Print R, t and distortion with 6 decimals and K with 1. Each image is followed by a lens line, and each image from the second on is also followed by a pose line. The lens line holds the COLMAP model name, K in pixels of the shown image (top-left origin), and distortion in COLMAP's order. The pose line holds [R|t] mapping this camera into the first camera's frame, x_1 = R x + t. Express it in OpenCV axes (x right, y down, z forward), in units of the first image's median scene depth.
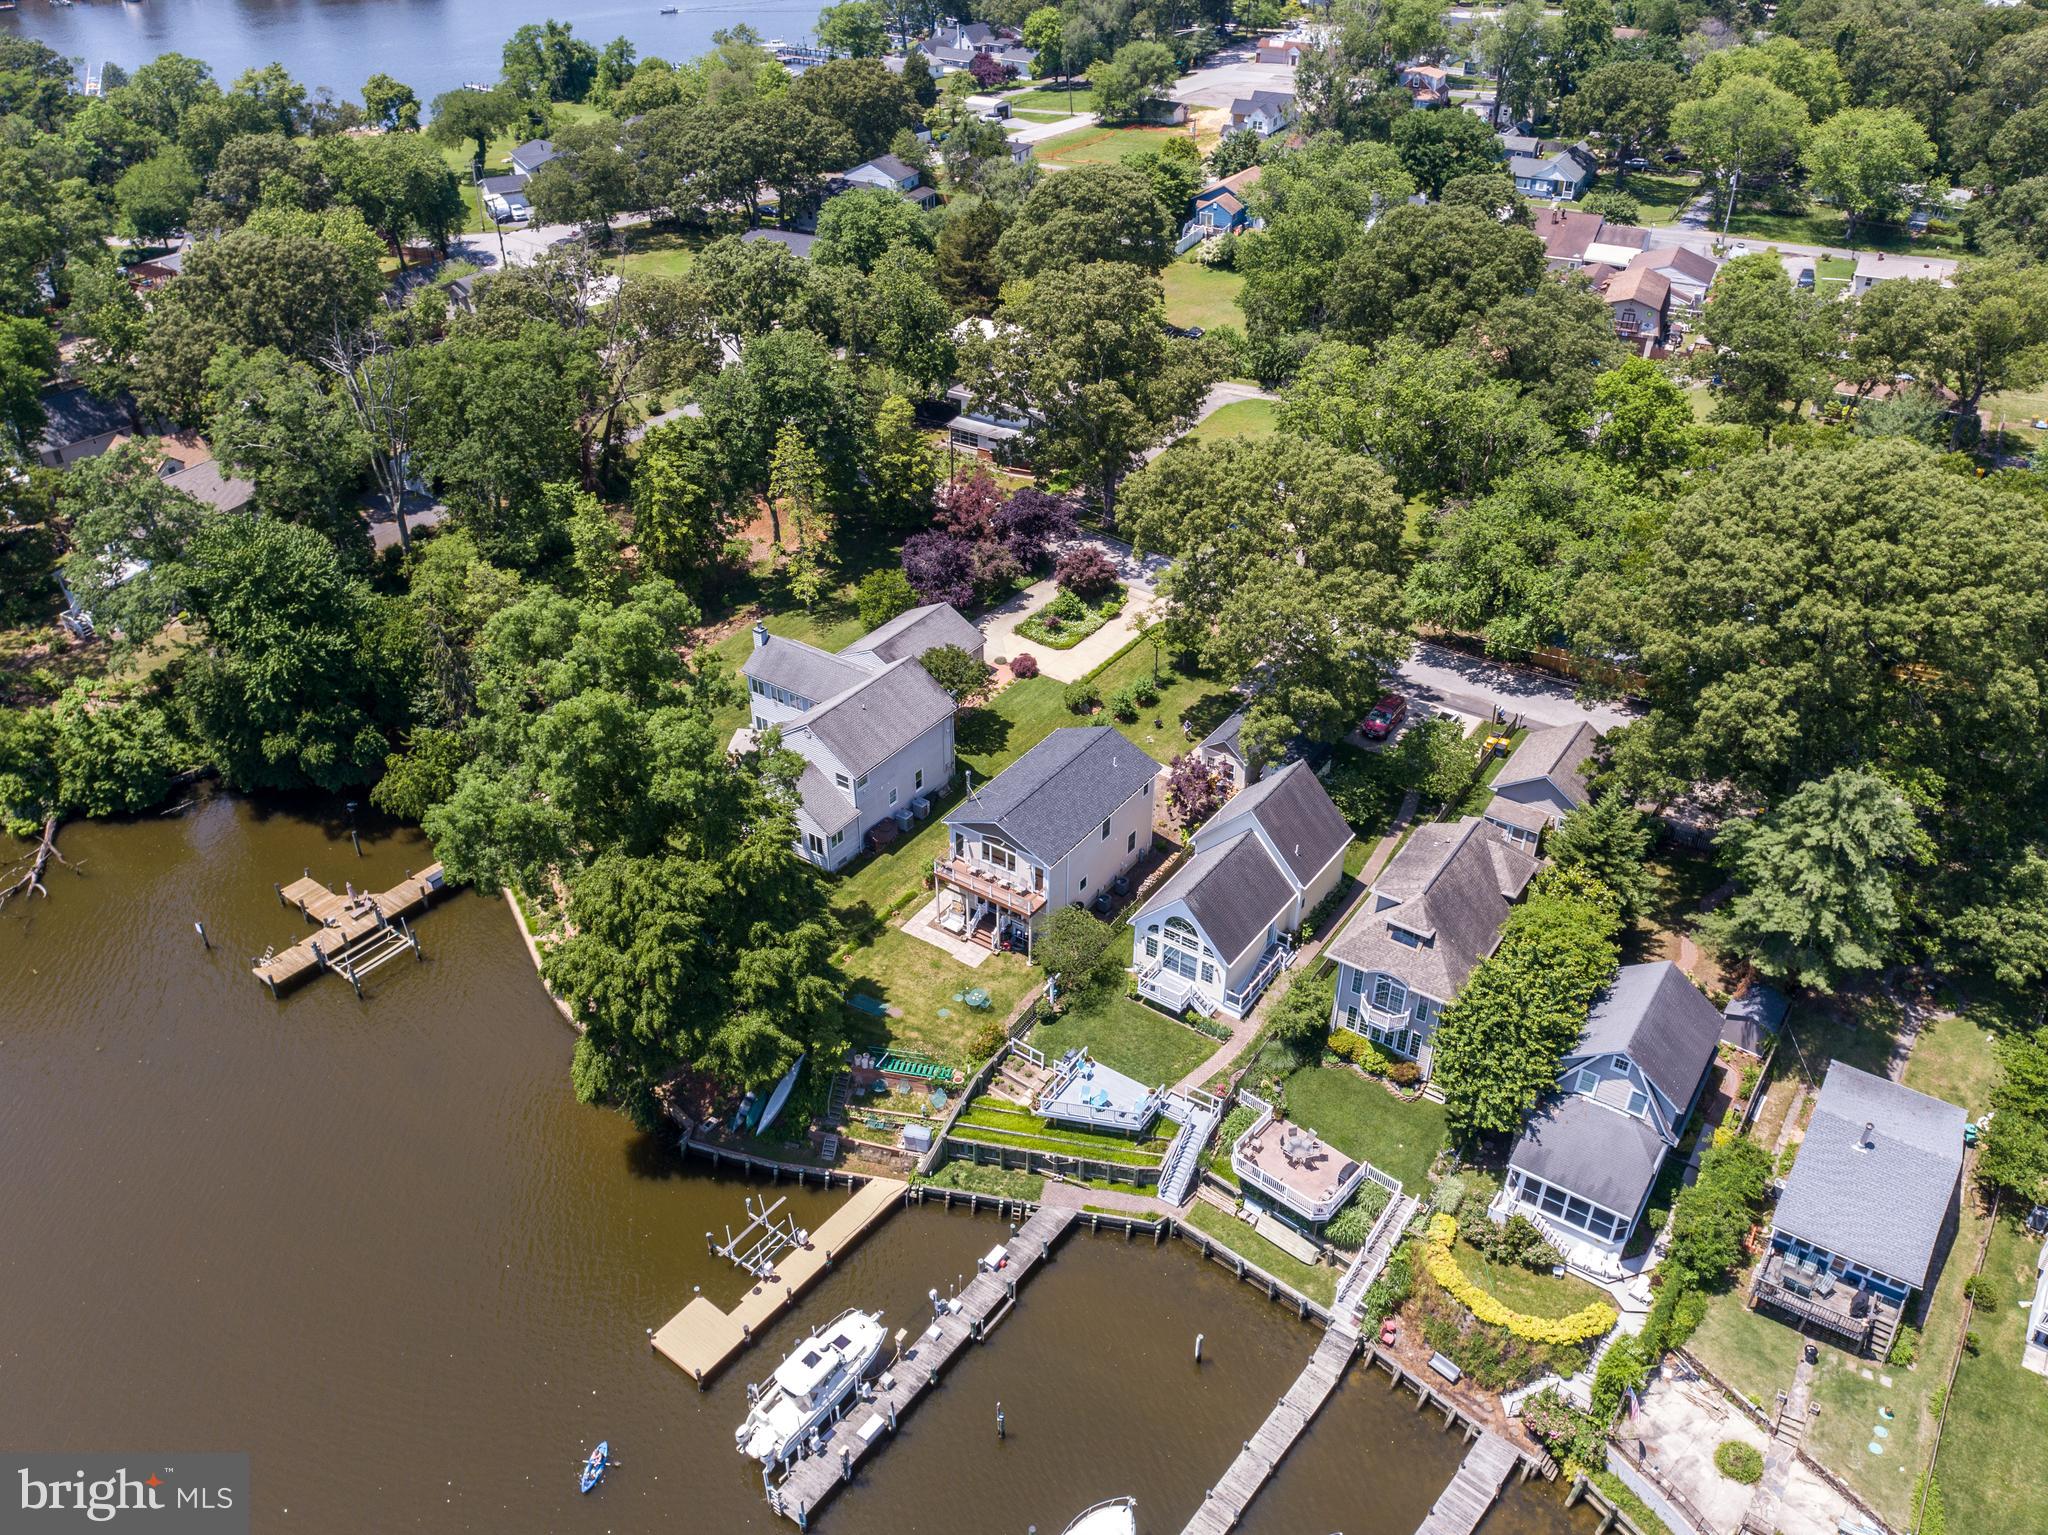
lens RADIAL K [[1521.4, 0, 1014.5], [0, 1521.4, 780.4], [0, 0, 1]] dist [-0.004020, 0.001523]
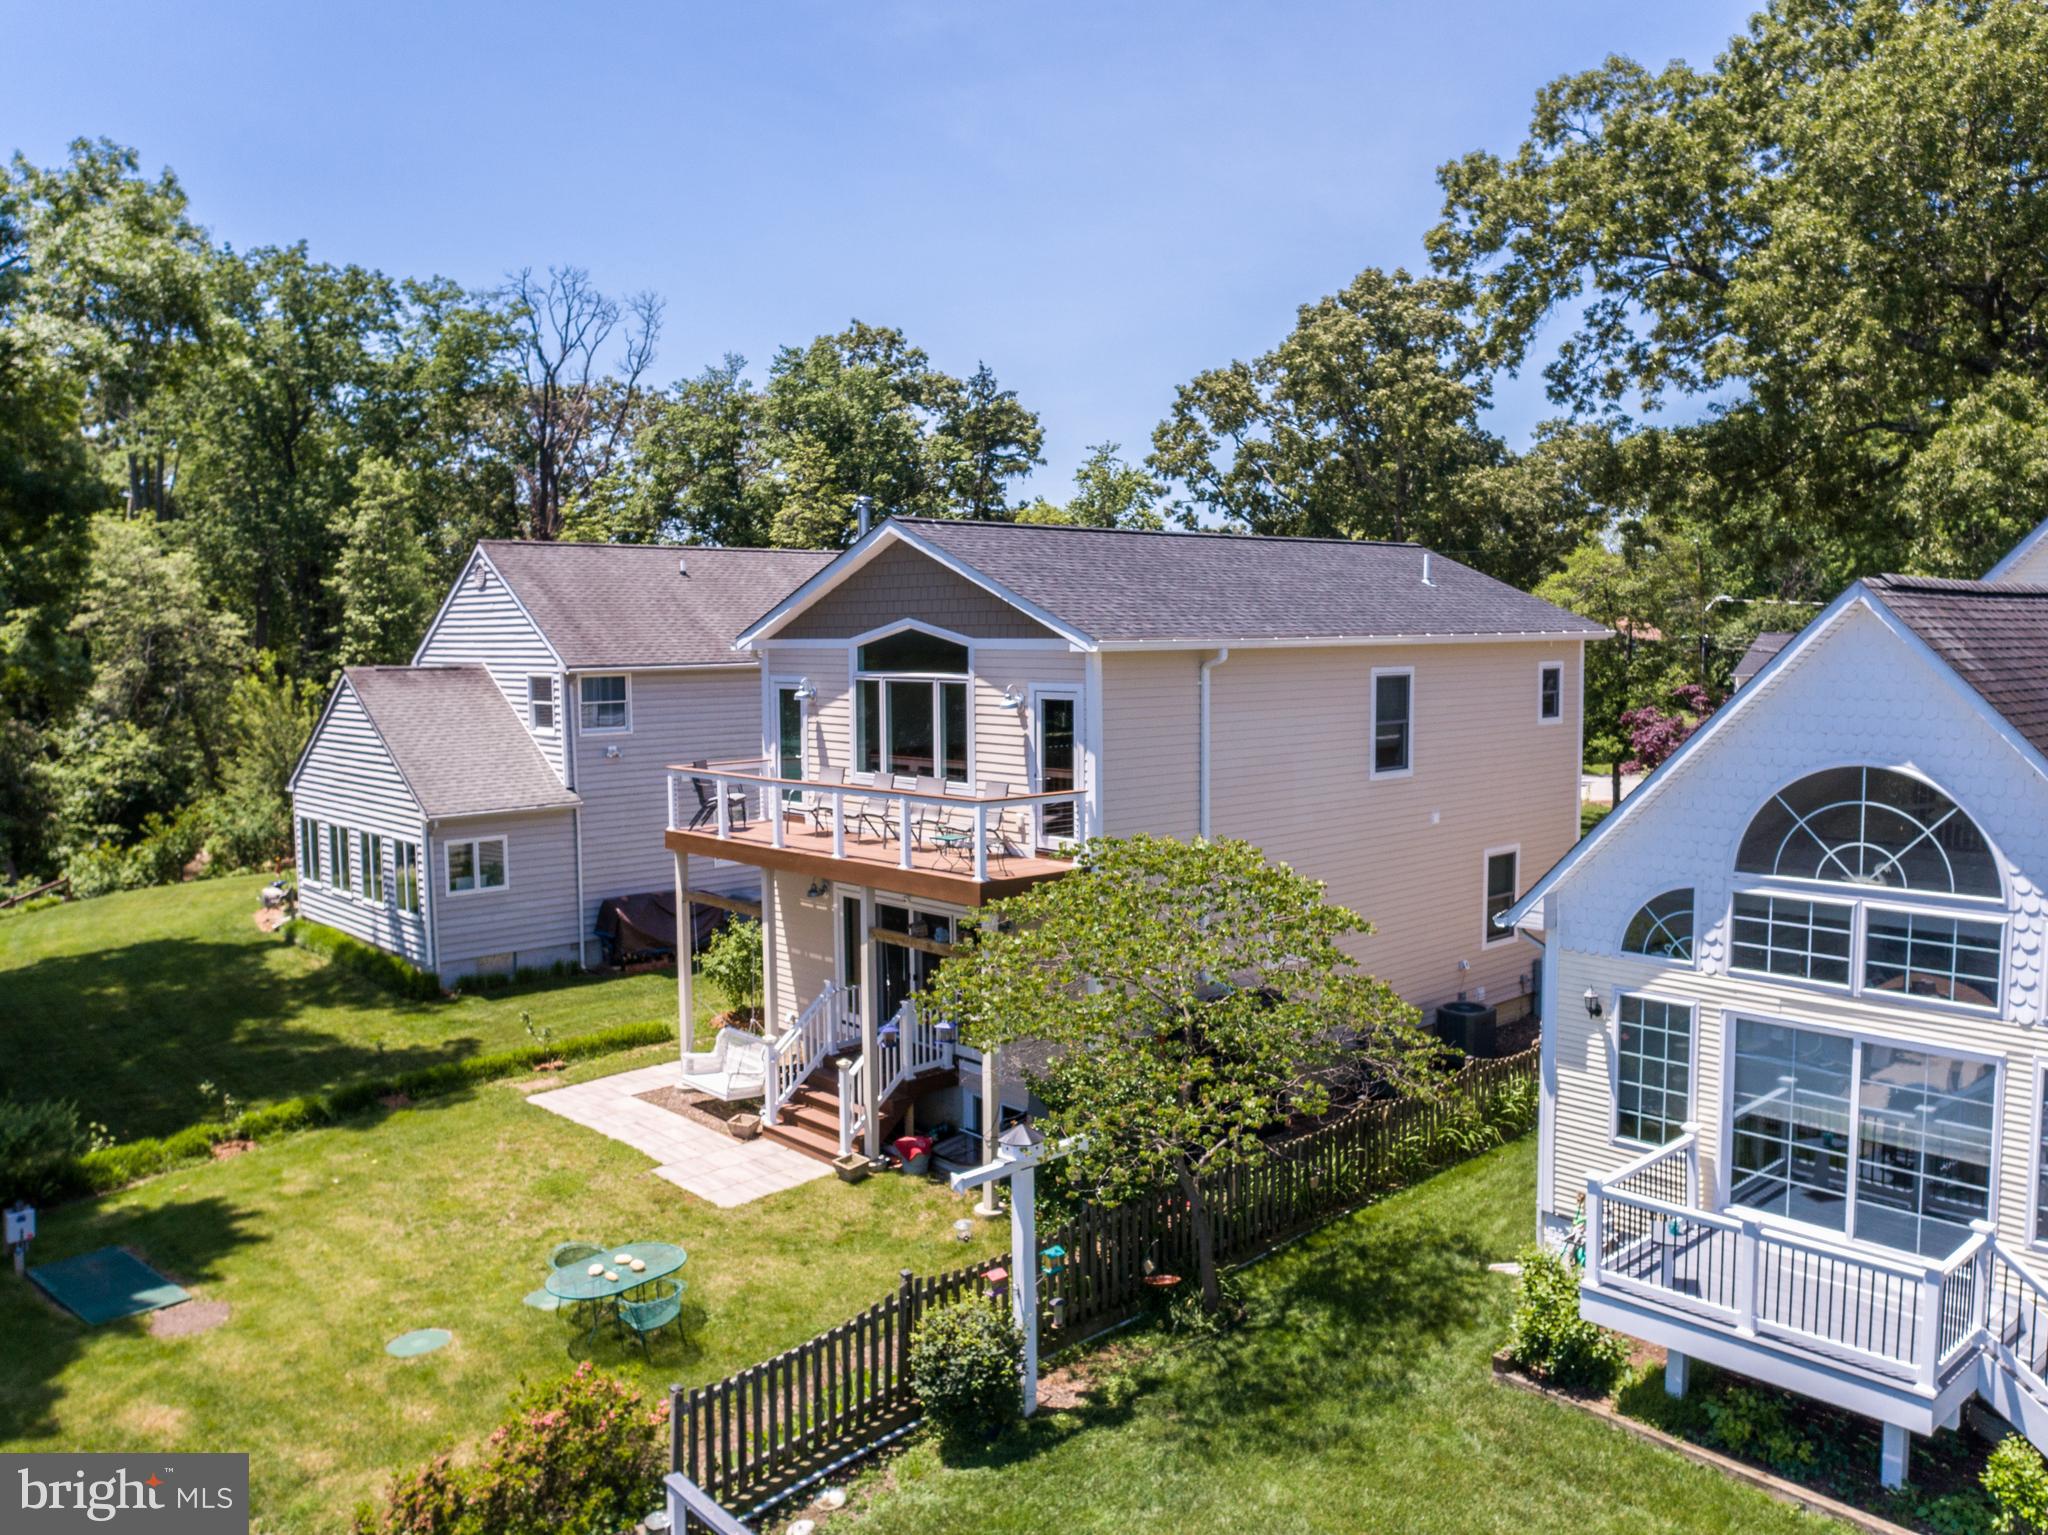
lens RADIAL K [[1558.6, 0, 1018.5], [0, 1558.6, 771.4], [0, 0, 1]] dist [-0.008591, 0.002906]
pose [[0.978088, 0.015693, -0.207601, 0.059015], [-0.114783, 0.872560, -0.474831, 0.178743], [0.173693, 0.488255, 0.855241, 0.857560]]
